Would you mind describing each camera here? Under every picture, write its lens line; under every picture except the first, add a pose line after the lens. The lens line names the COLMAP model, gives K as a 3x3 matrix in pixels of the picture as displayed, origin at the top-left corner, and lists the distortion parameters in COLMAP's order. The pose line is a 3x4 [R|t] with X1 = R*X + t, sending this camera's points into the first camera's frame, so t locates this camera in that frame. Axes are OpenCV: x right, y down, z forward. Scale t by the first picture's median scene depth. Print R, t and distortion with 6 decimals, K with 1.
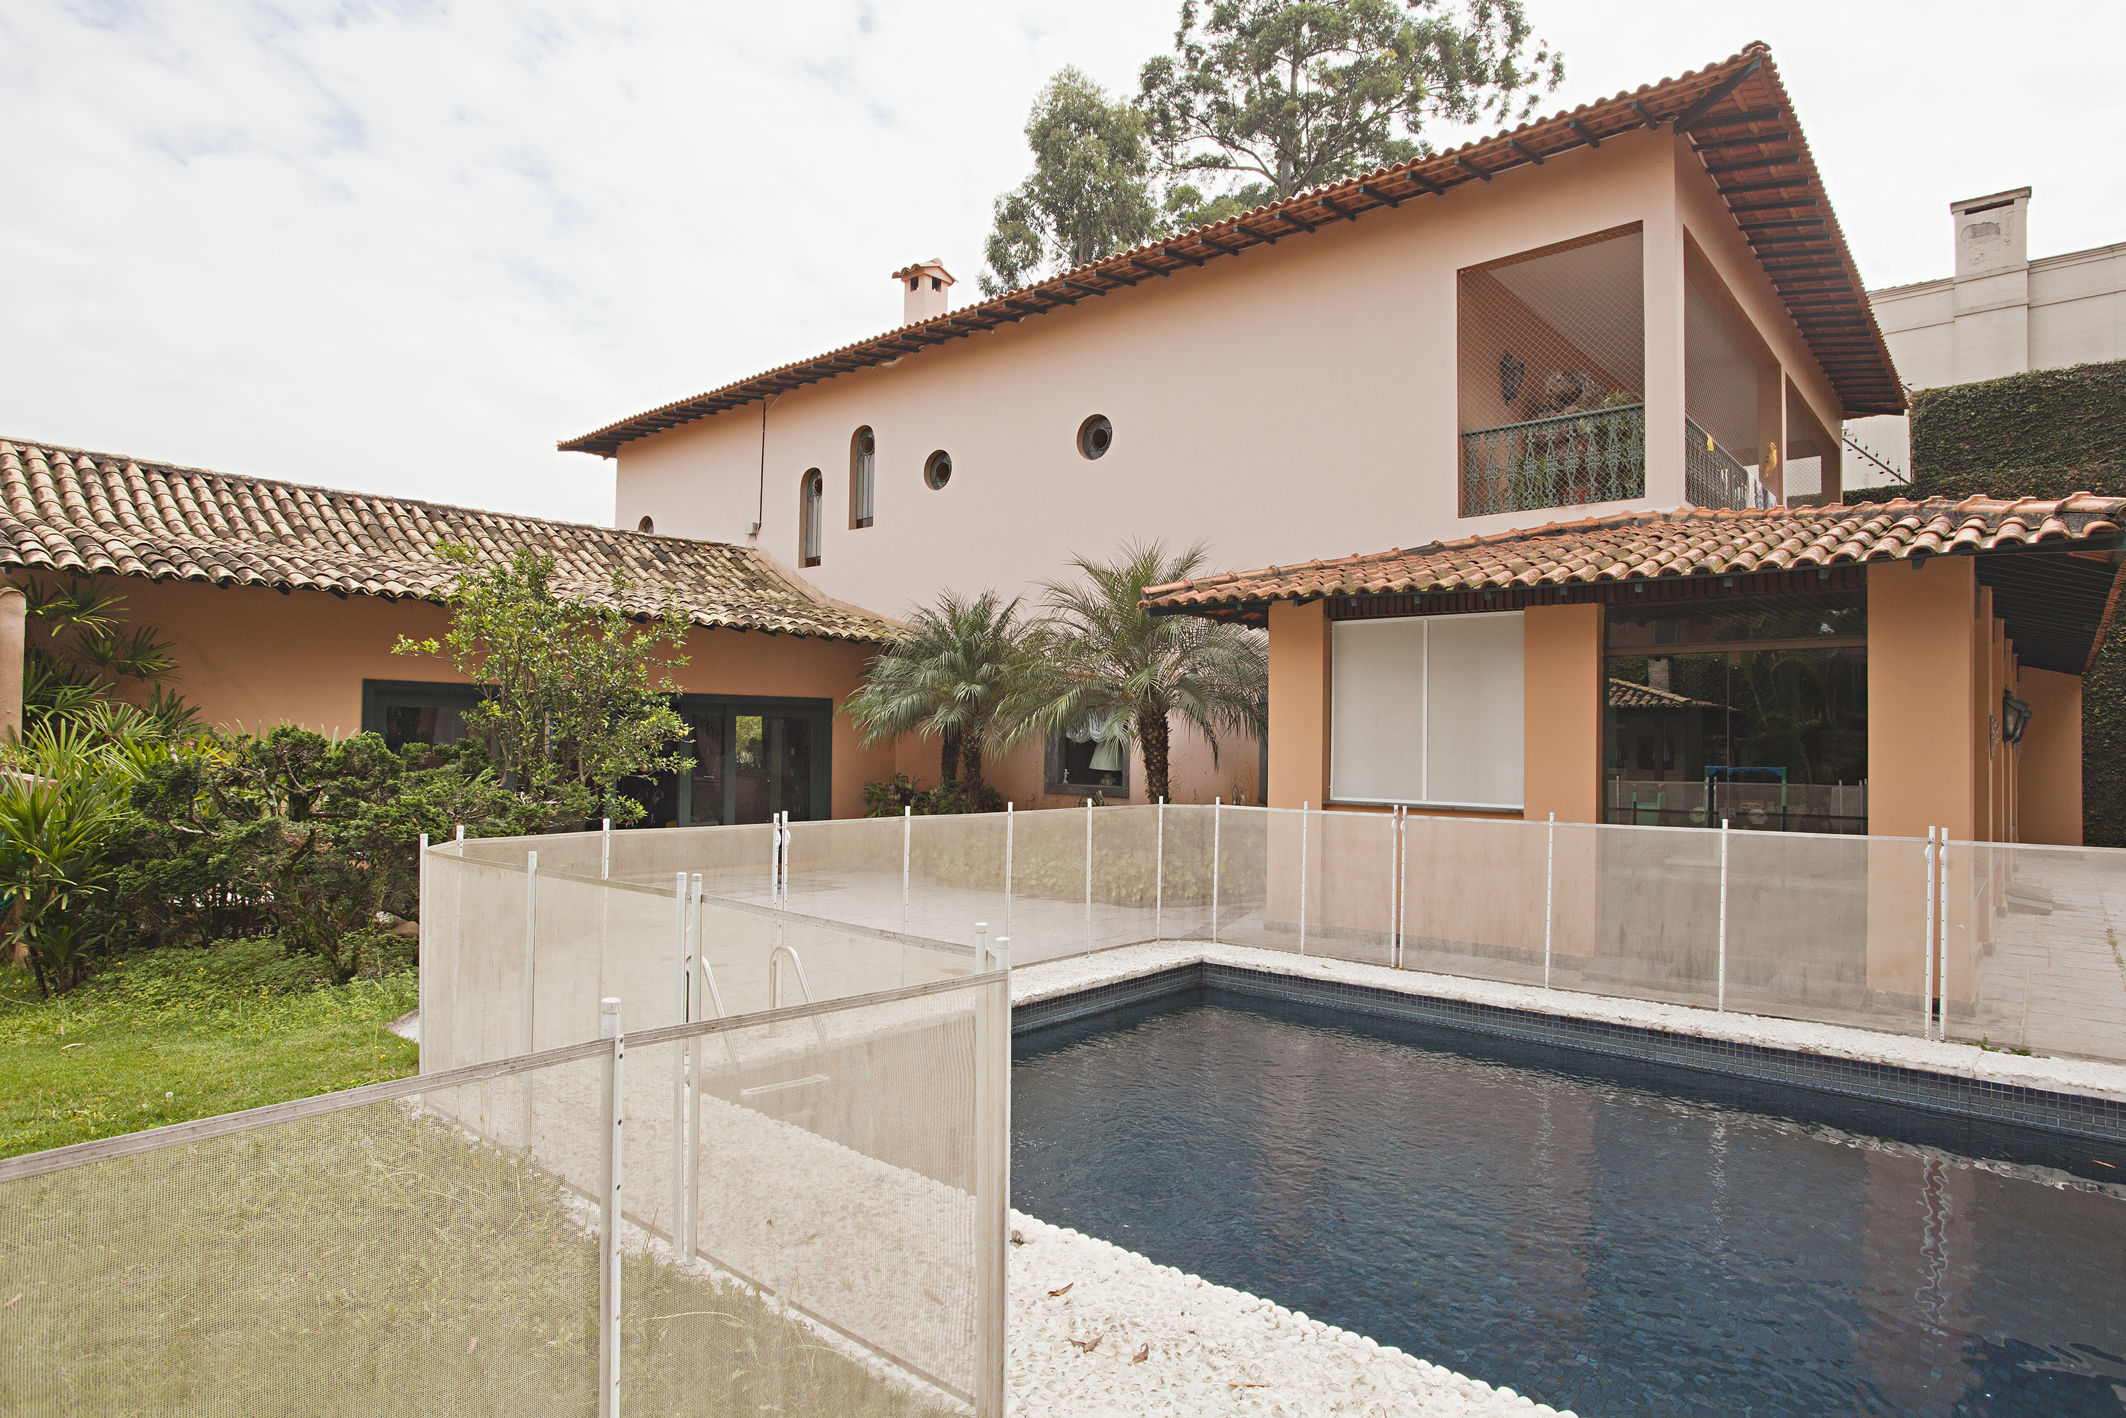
lens RADIAL K [[1138.3, 0, 1063.0], [0, 1138.3, 709.0], [0, 0, 1]] dist [-0.018234, 0.001448]
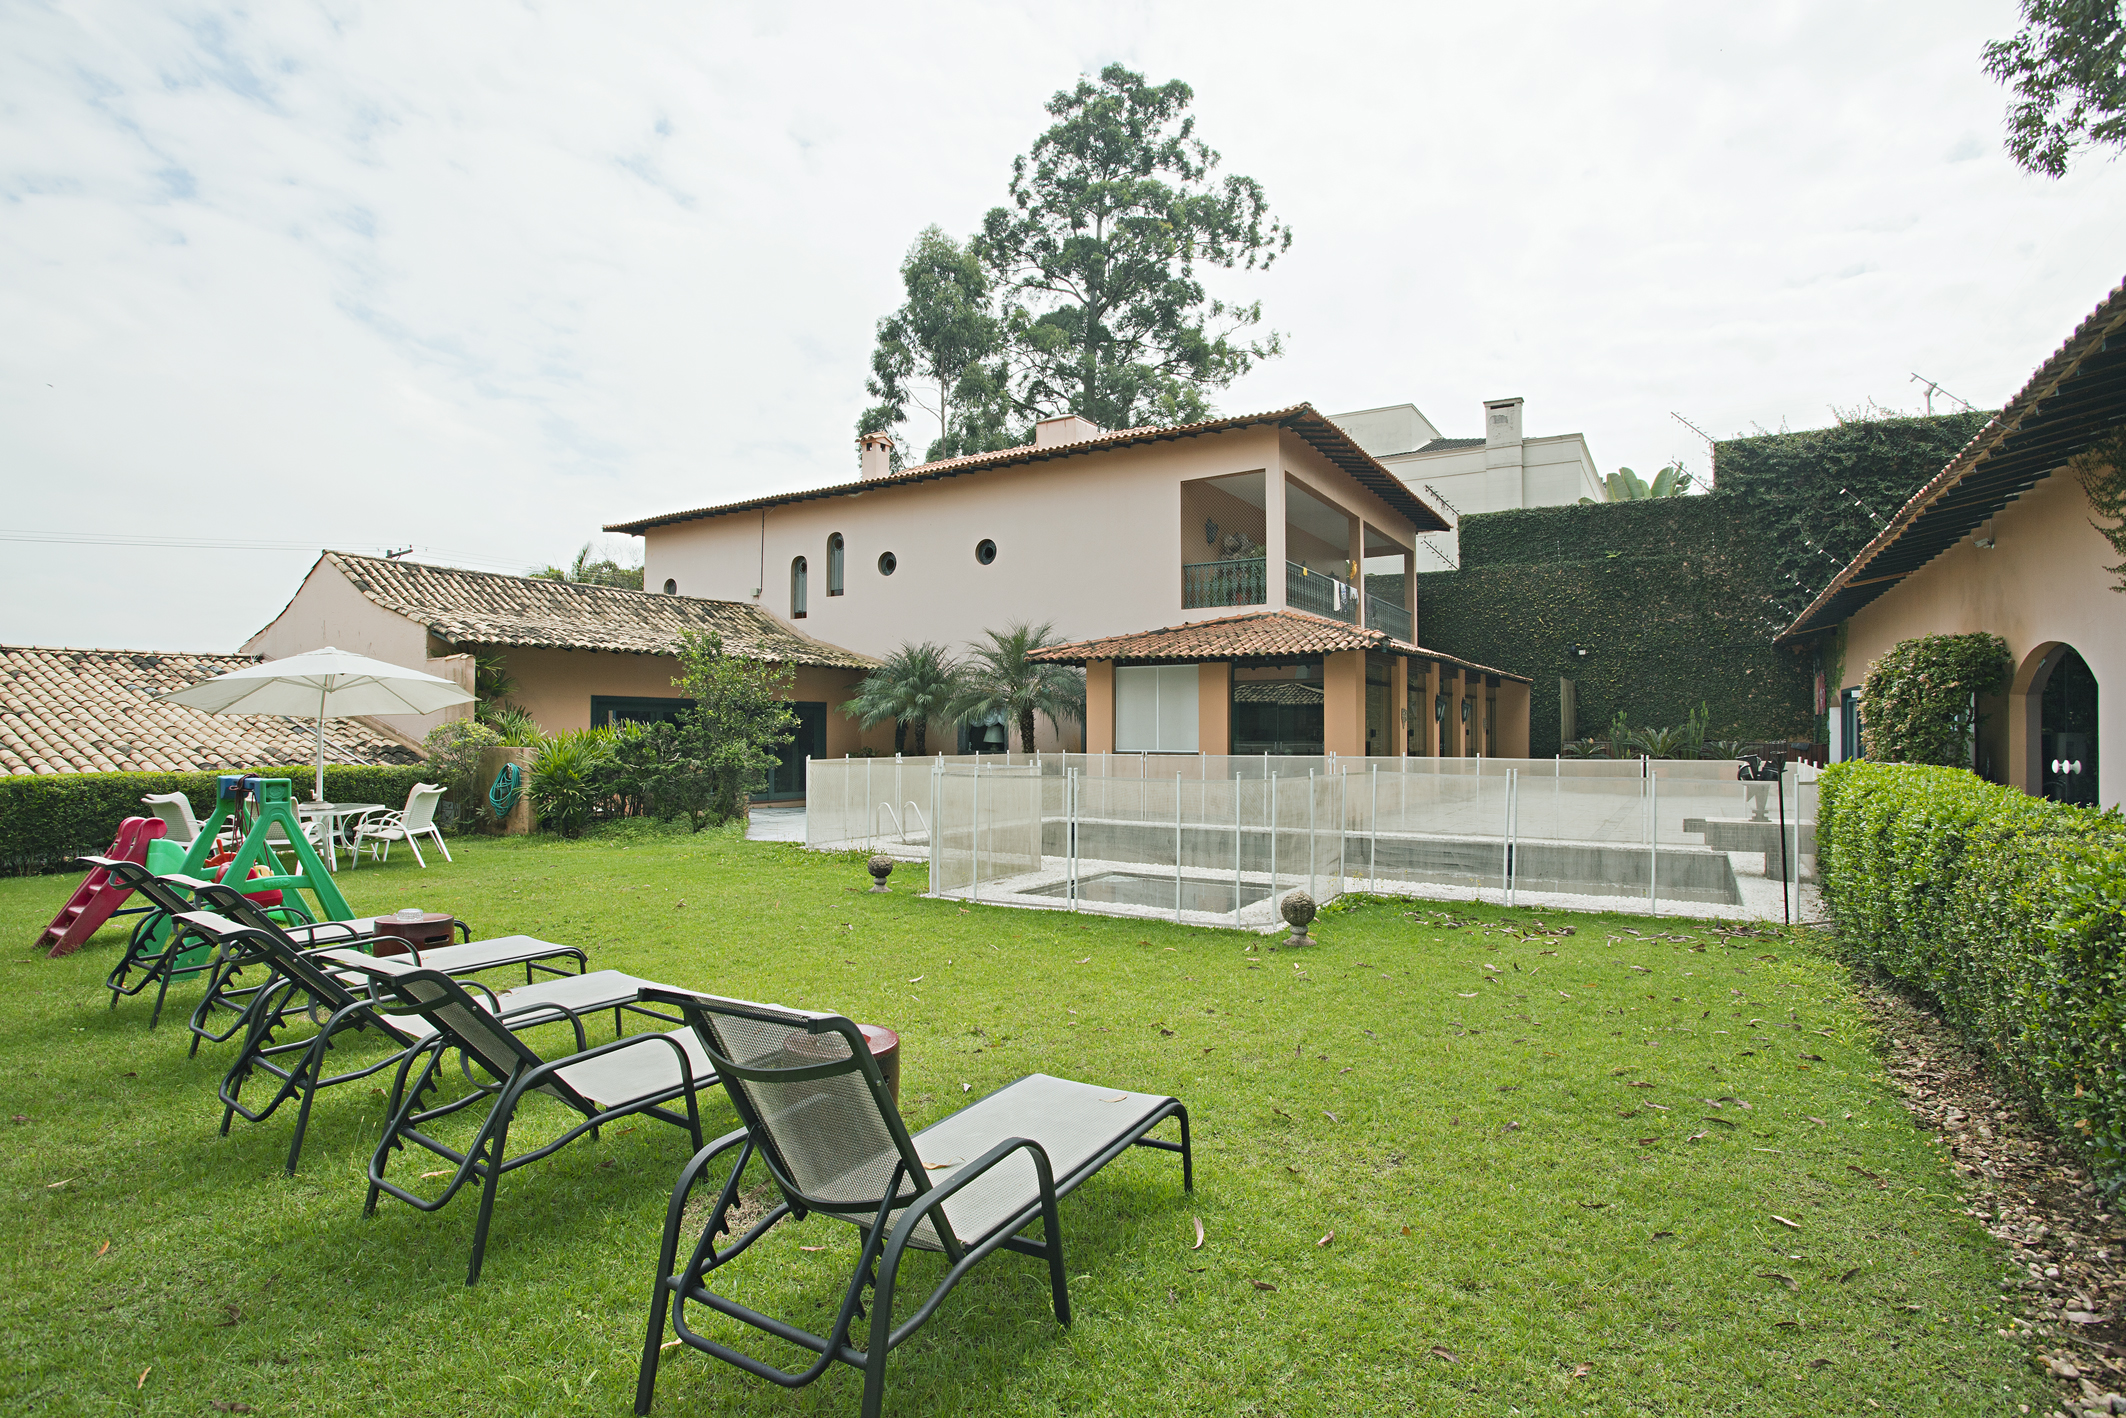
lens RADIAL K [[1027.1, 0, 1063.0], [0, 1027.1, 709.0], [0, 0, 1]] dist [-0.043065, 0.000119]
pose [[0.986994, -0.008215, 0.160549, -0.093556], [0.007111, 0.999947, 0.007445, -0.007789], [-0.160601, -0.006207, 0.987000, -0.483881]]
